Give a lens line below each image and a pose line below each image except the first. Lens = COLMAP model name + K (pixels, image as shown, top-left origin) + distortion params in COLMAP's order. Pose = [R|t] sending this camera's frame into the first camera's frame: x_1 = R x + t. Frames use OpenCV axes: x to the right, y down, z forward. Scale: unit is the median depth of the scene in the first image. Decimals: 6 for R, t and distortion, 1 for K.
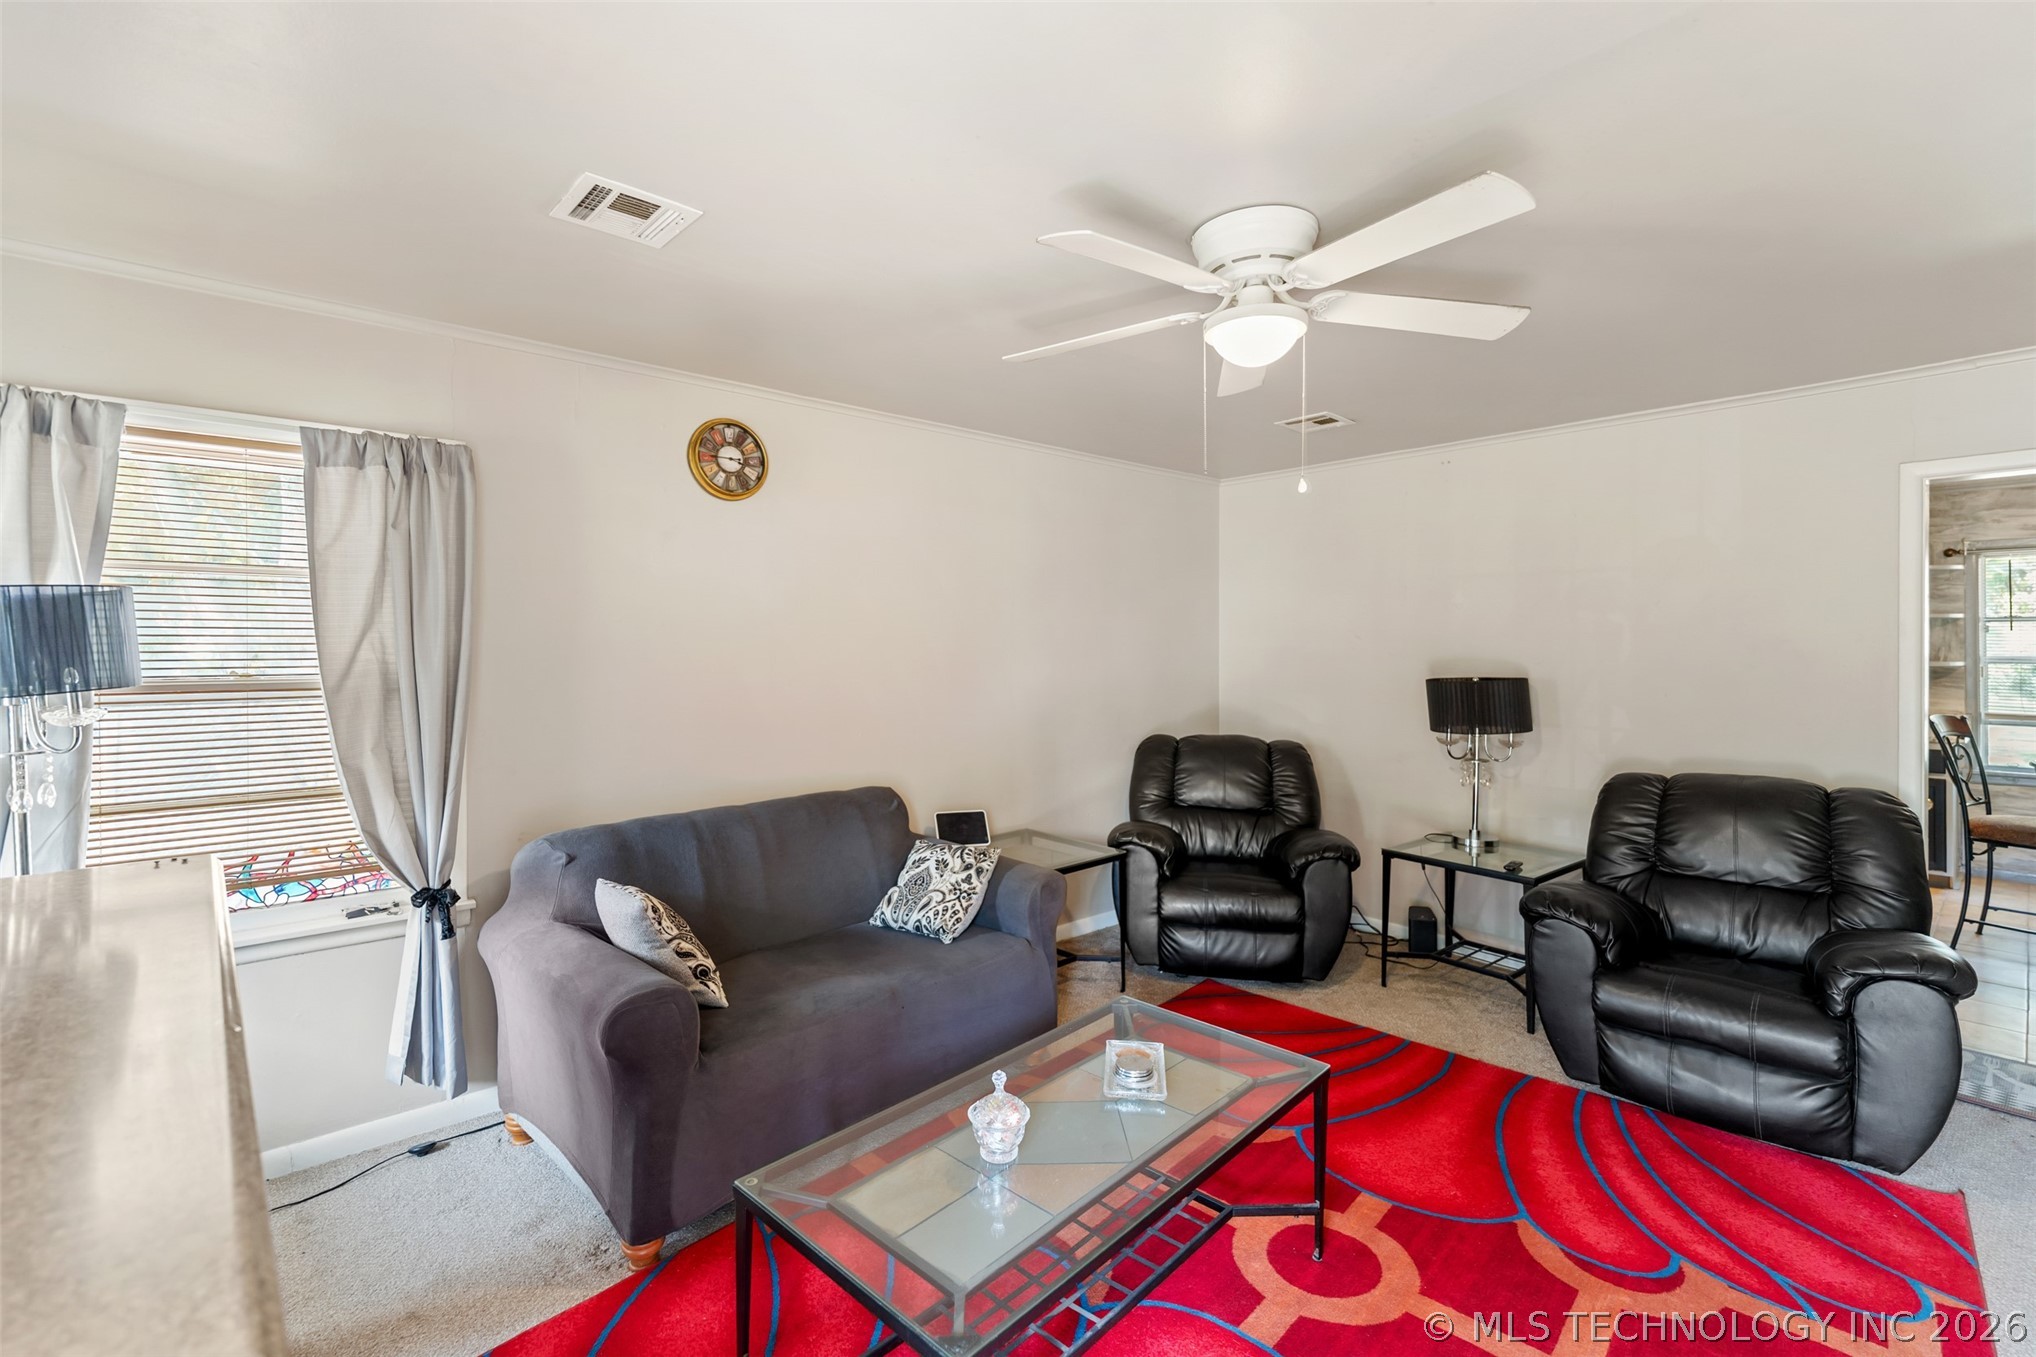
lens RADIAL K [[885.8, 0, 1017.6], [0, 885.8, 646.0], [0, 0, 1]] dist [-0.000721, -0.001355]
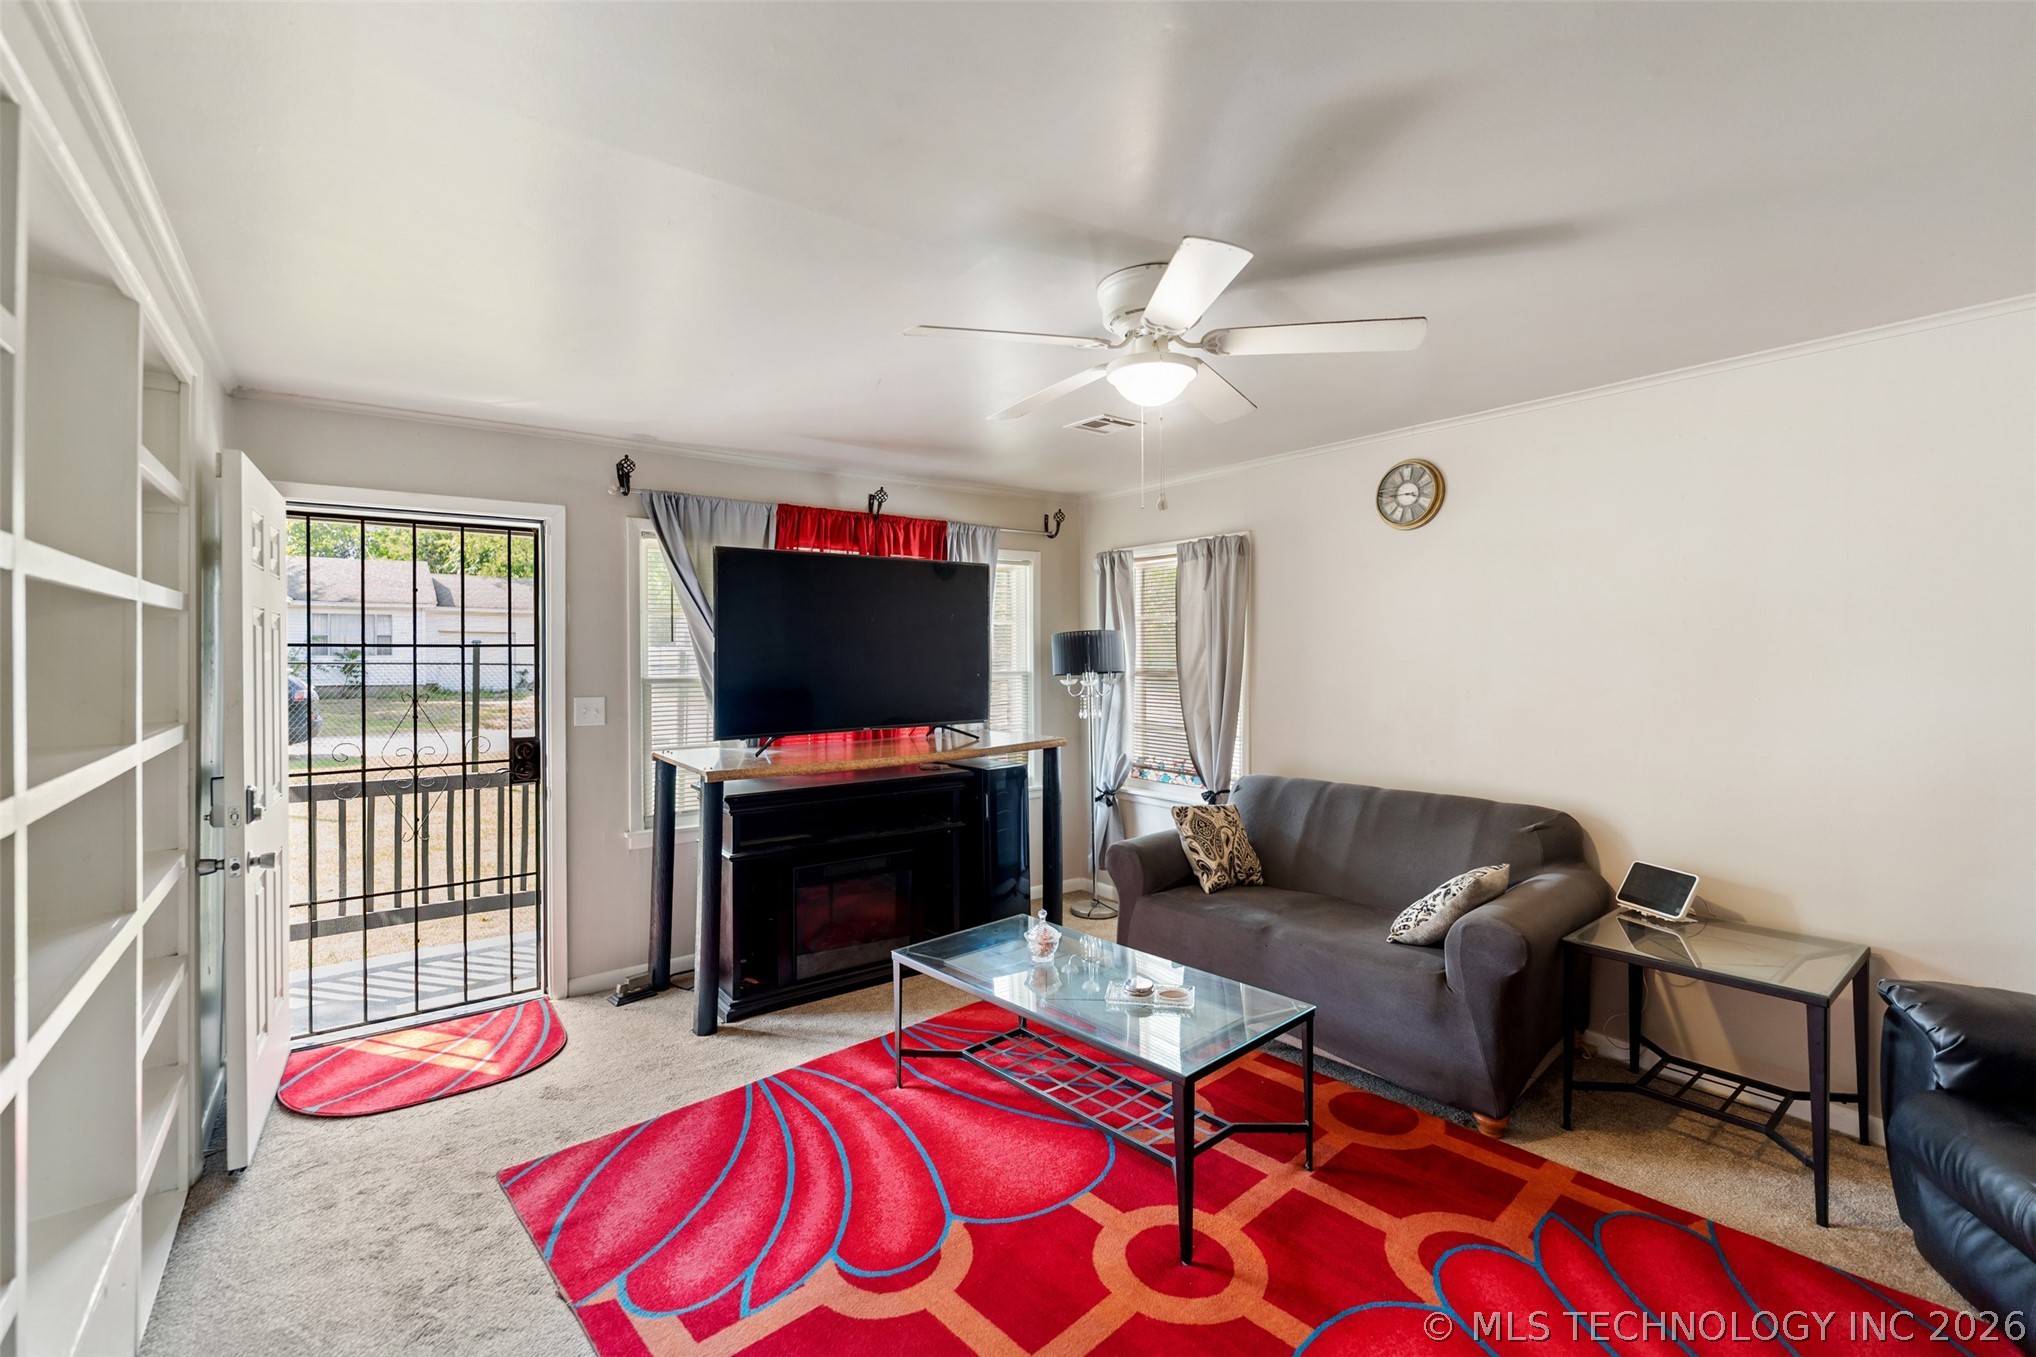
lens RADIAL K [[885.8, 0, 1017.6], [0, 885.8, 646.0], [0, 0, 1]] dist [-0.000721, -0.001355]
pose [[-0.068999, -0.000798, -0.997616, 0.966267], [0.004613, 0.999989, -0.001119, -0.012955], [0.997606, -0.004680, -0.068994, 0.621184]]
